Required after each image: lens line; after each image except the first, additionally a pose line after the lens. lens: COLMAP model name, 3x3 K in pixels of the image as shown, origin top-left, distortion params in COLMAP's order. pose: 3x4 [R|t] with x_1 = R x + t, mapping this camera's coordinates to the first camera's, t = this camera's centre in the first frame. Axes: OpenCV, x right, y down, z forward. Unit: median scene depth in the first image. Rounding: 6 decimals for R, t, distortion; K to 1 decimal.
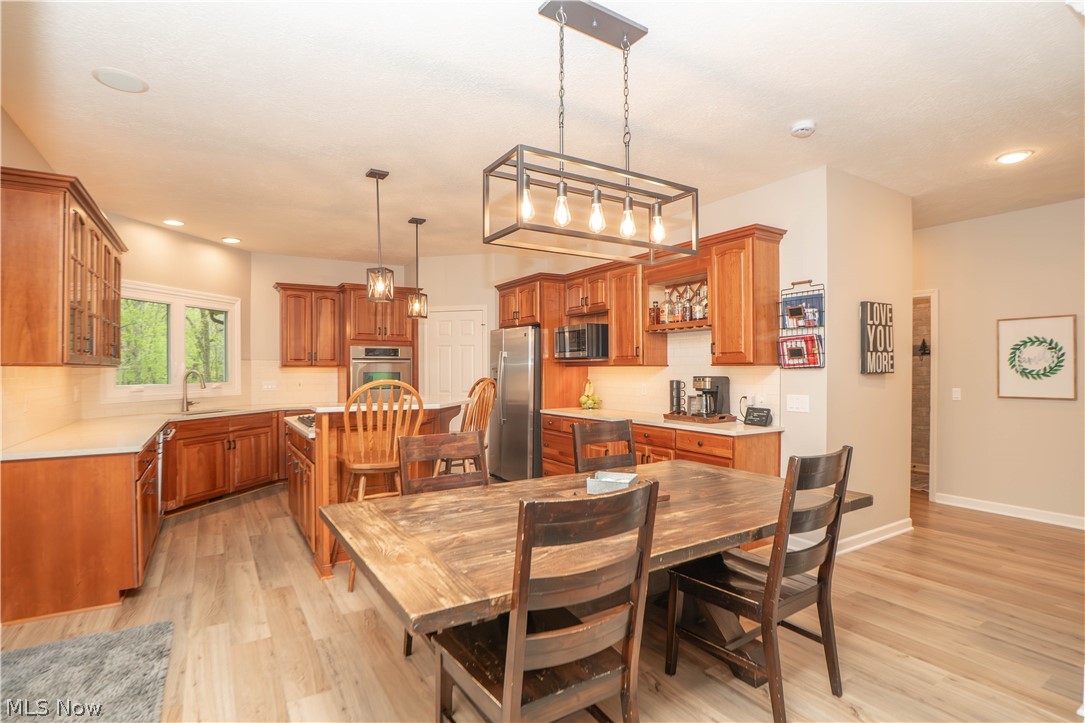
lens RADIAL K [[546.9, 0, 545.4], [0, 546.9, 372.2], [0, 0, 1]] dist [-0.032849, 0.004497]
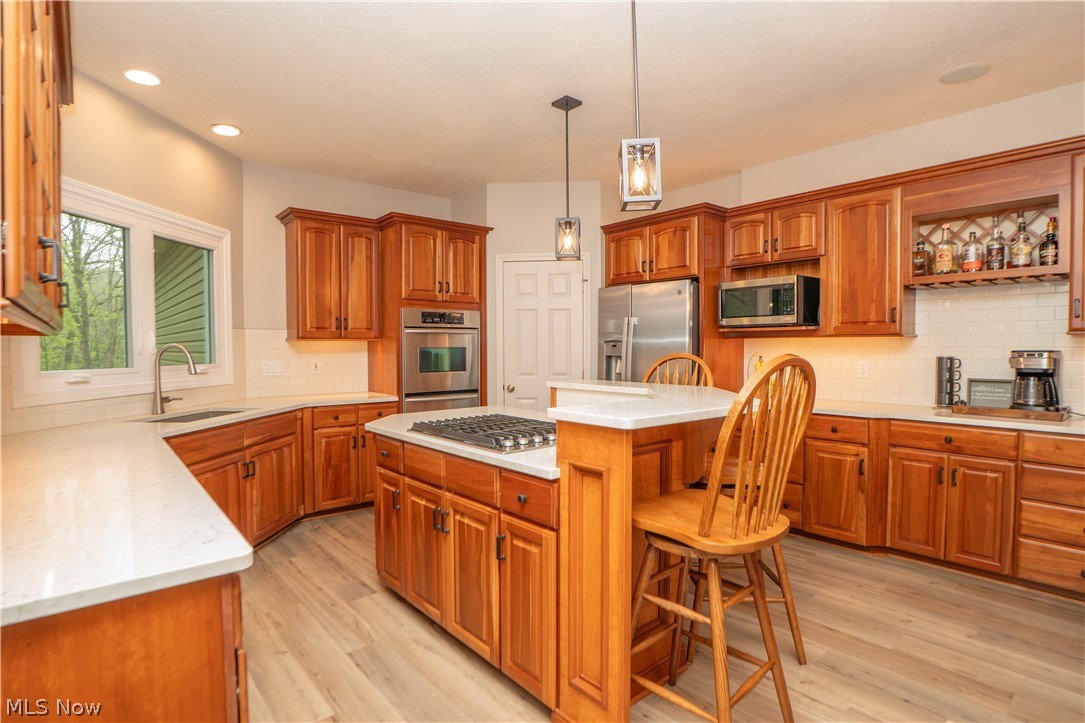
lens RADIAL K [[546.9, 0, 522.6], [0, 546.9, 367.5], [0, 0, 1]] dist [-0.032849, 0.004497]
pose [[0.989378, -0.007409, 0.145175, -0.369857], [0.003120, 0.999552, 0.029752, 0.006330], [-0.145330, -0.028983, 0.988959, 0.374295]]
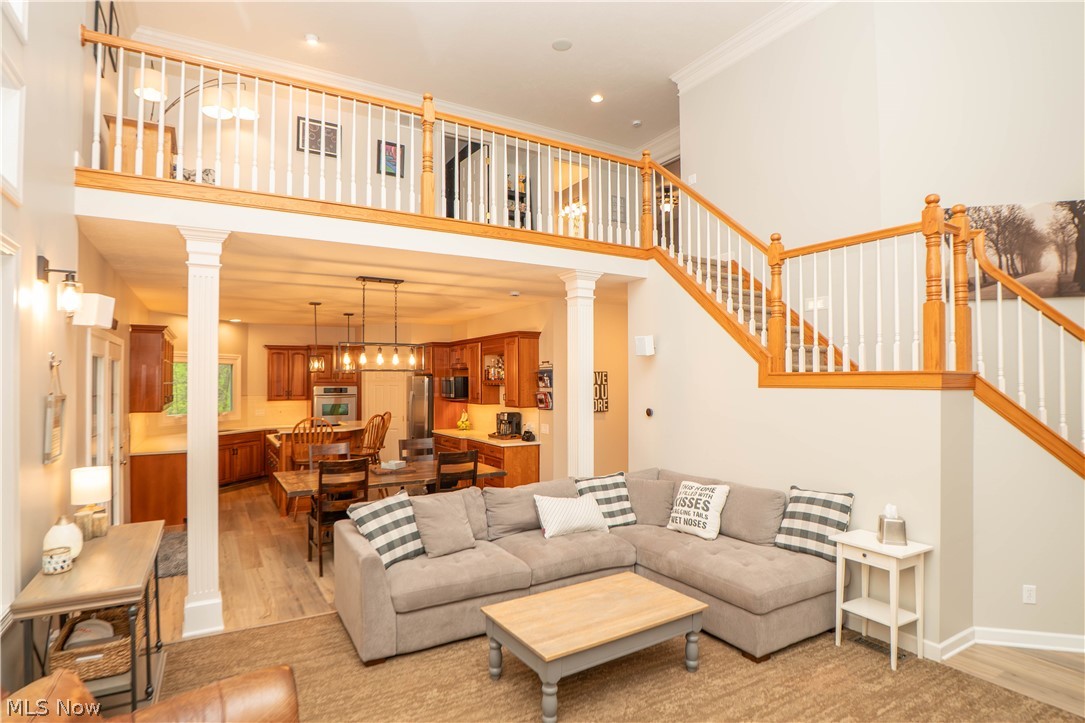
lens RADIAL K [[546.9, 0, 529.3], [0, 546.9, 376.6], [0, 0, 1]] dist [-0.032849, 0.004497]
pose [[0.999781, 0.000217, -0.020912, 0.329455], [-0.000580, 0.999850, -0.017334, -0.061570], [0.020905, 0.017343, 0.999631, -0.597874]]
